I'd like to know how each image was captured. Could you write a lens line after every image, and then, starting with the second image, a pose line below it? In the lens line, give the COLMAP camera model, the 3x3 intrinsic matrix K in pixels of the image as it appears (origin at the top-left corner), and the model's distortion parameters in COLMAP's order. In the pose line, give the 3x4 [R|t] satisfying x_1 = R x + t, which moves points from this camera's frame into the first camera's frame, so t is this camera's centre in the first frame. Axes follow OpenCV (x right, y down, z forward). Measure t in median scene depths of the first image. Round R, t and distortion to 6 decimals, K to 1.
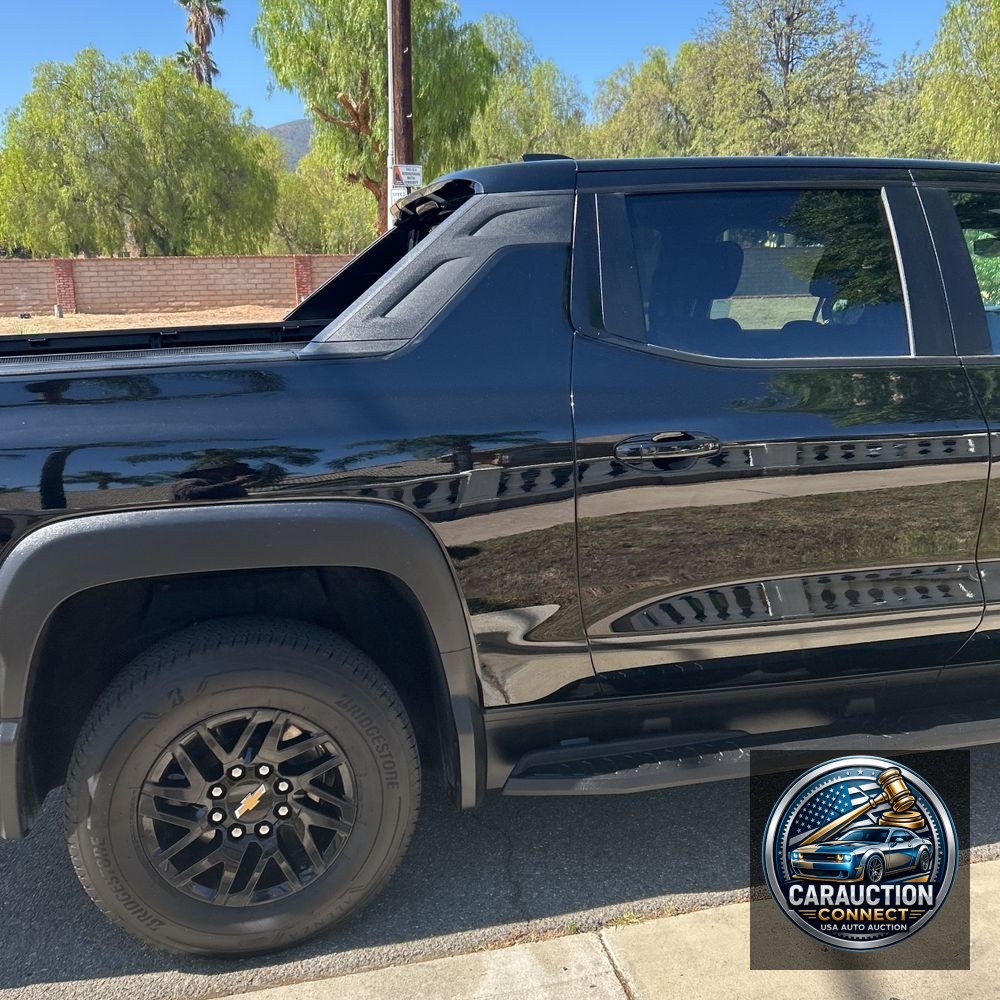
lens RADIAL K [[997.0, 0, 504.1], [0, 997.0, 497.0], [0, 0, 1]] dist [0.015245, 0.004237]
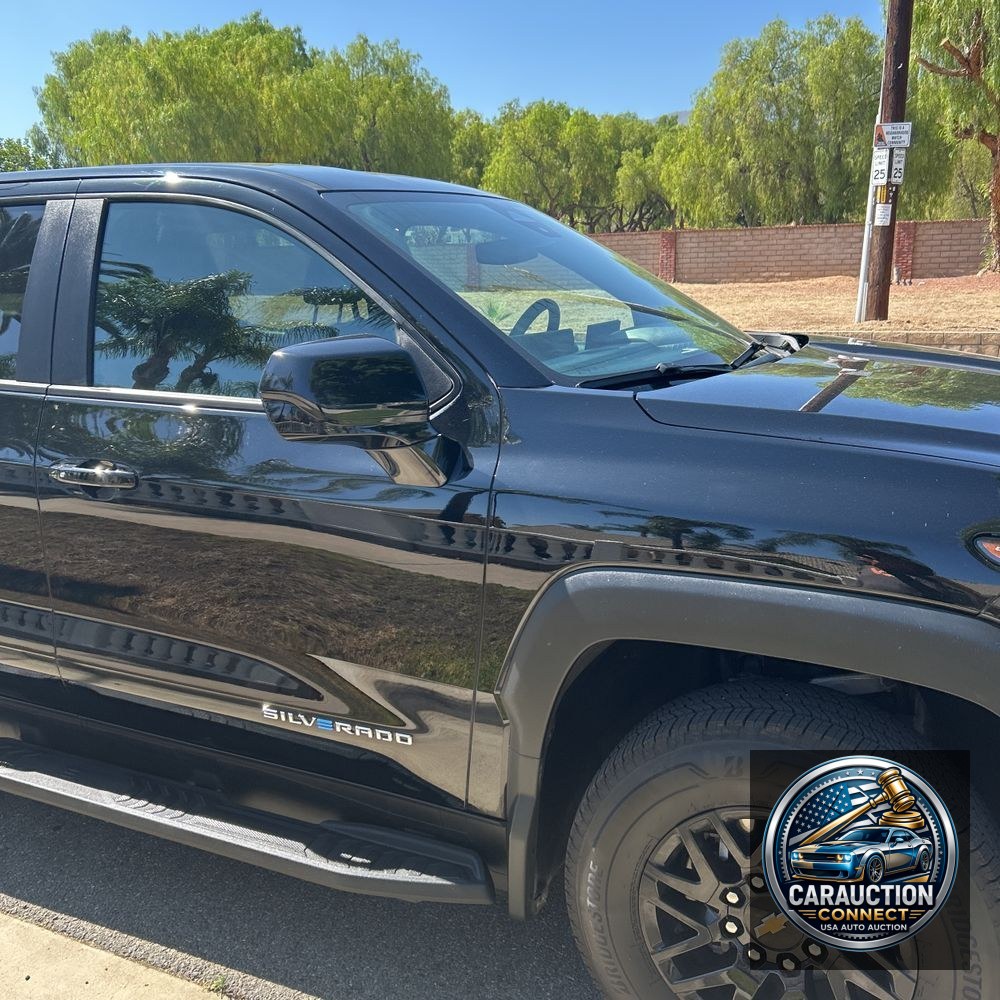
lens RADIAL K [[1009.4, 0, 489.0], [0, 1009.4, 492.5], [0, 0, 1]] dist [0.011938, -0.007707]
pose [[0.781255, 0.143268, -0.607548, 0.099449], [-0.128001, 0.989391, 0.068714, -0.011709], [0.610947, 0.024083, 0.791305, 0.038211]]
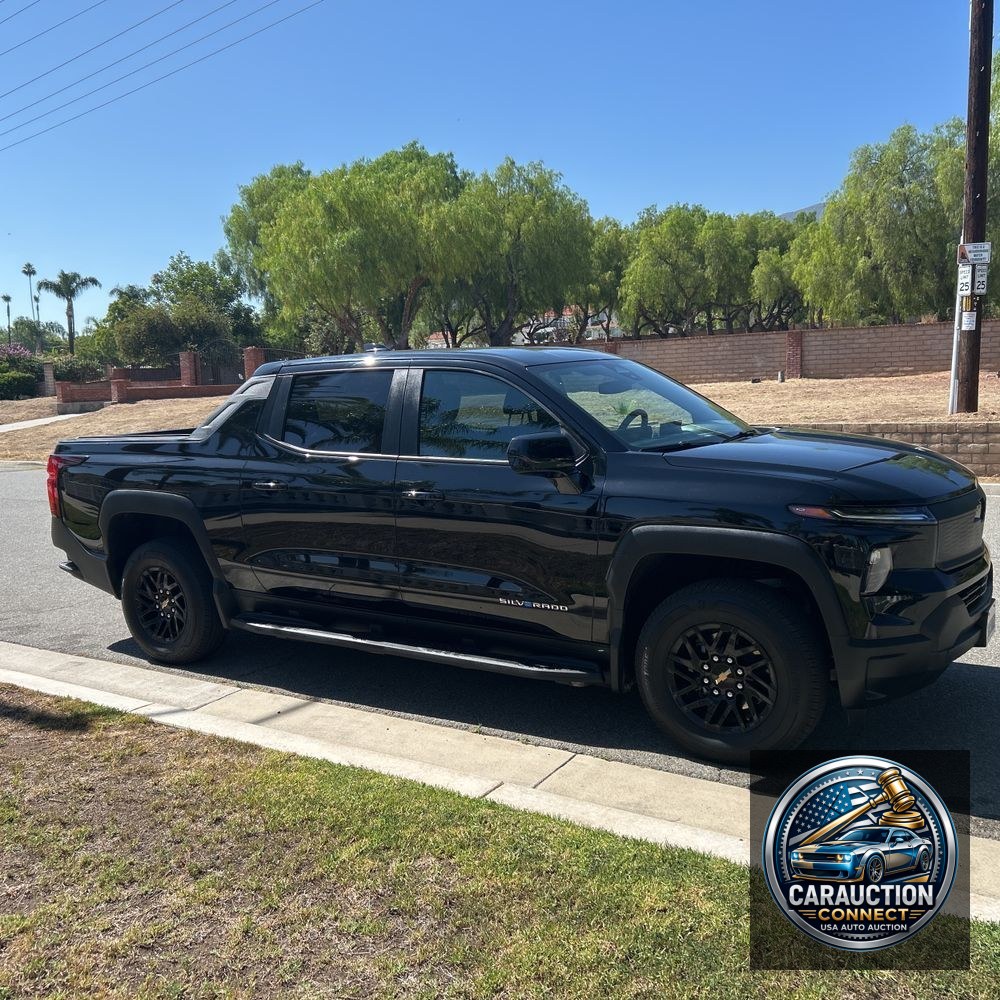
lens RADIAL K [[994.6, 0, 499.9], [0, 994.6, 496.6], [0, 0, 1]] dist [0.030267, -0.020762]
pose [[0.696084, 0.087334, -0.712629, 0.146859], [-0.126313, 0.991989, -0.001811, -0.006143], [0.706762, 0.091275, 0.701539, -0.015777]]
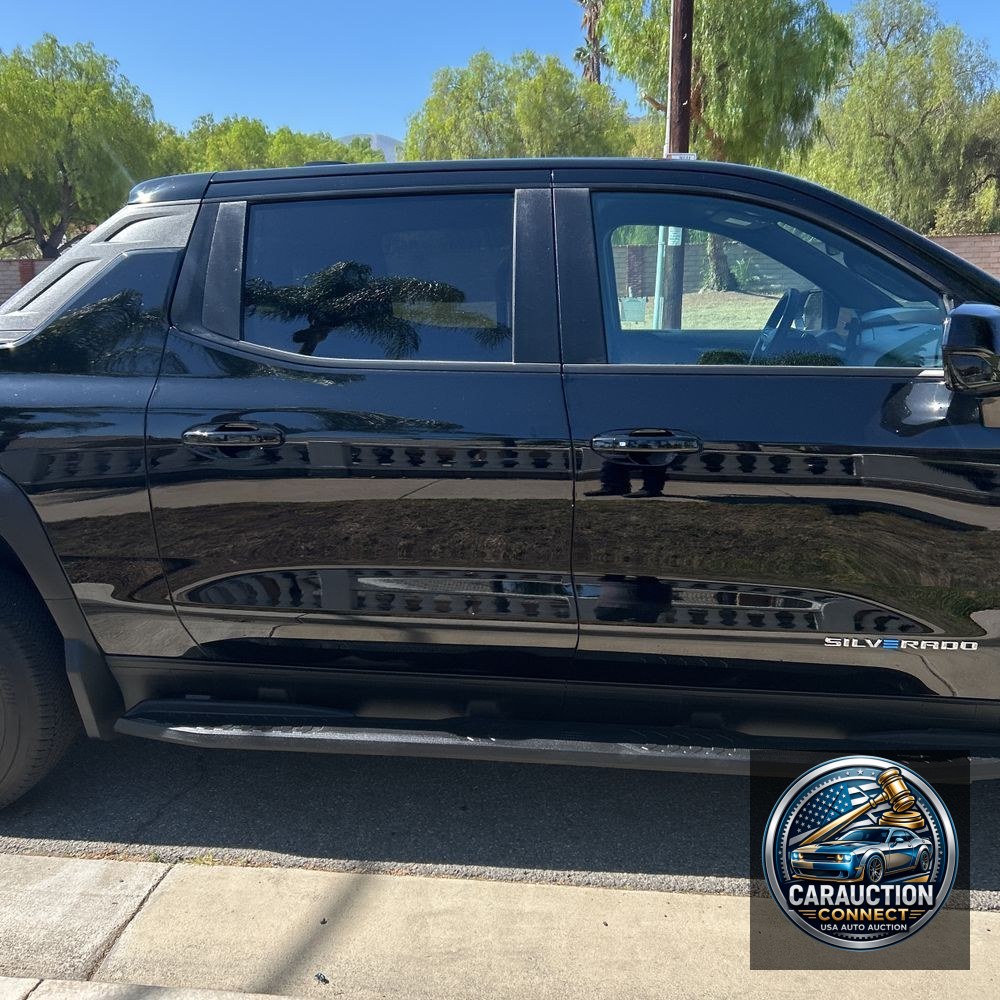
lens RADIAL K [[1006.8, 0, 505.1], [0, 1006.8, 503.2], [0, 0, 1]] dist [0.006067, 0.022373]
pose [[0.931883, 0.085014, -0.352658, 0.056688], [-0.079859, 0.996379, 0.029169, -0.002229], [0.353861, 0.000981, 0.935298, 0.005149]]
